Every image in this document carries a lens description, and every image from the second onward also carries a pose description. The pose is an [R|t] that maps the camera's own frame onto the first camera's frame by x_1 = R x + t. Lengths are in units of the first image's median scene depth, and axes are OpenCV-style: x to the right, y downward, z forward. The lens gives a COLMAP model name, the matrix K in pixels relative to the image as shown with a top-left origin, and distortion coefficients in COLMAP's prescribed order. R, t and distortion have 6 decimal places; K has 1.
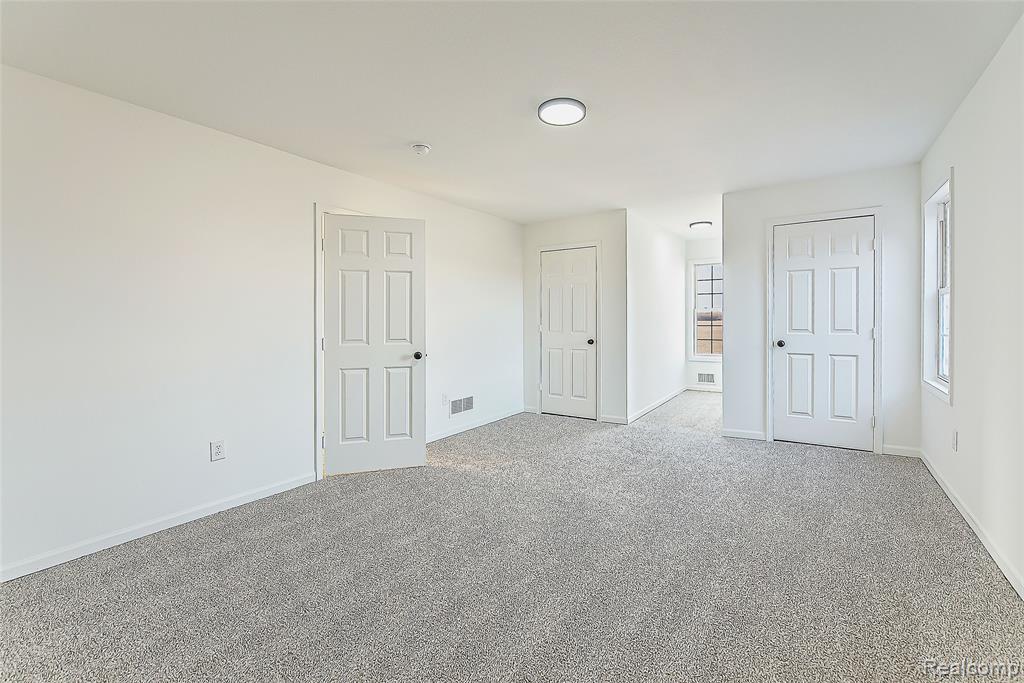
lens RADIAL K [[462.1, 0, 511.1], [0, 462.1, 323.8], [0, 0, 1]] dist [0.003029, 0.000145]
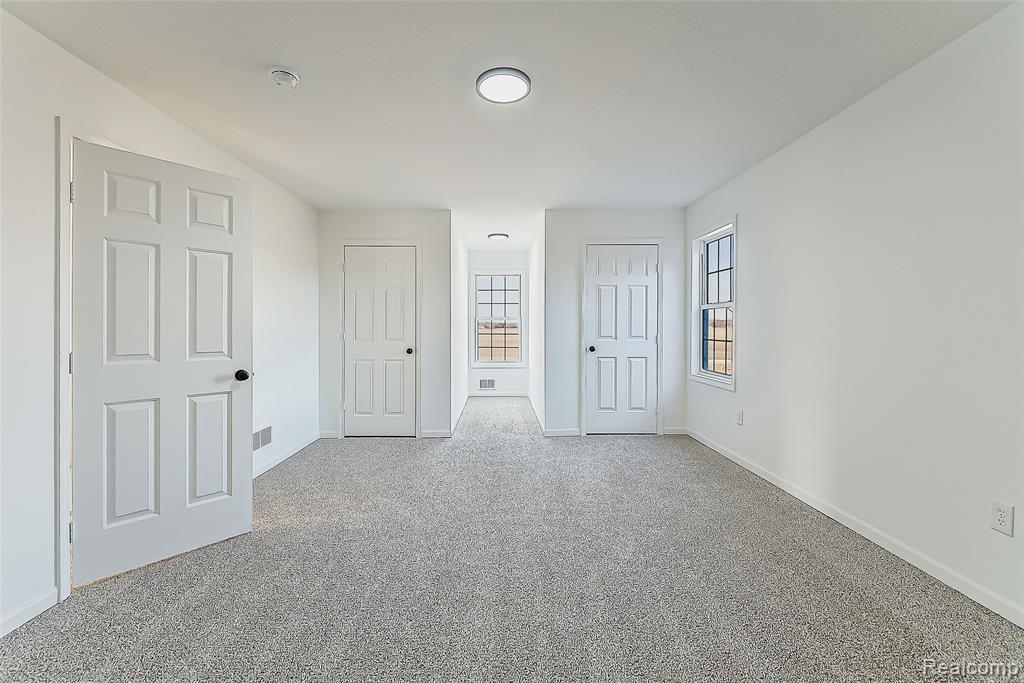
lens RADIAL K [[469.8, 0, 517.9], [0, 469.8, 332.2], [0, 0, 1]] dist [0.000459, -0.000484]
pose [[0.822434, 0.002348, 0.568856, -0.241744], [-0.001659, 0.999997, -0.001729, 0.004198], [-0.568859, 0.000478, 0.822435, 0.168341]]
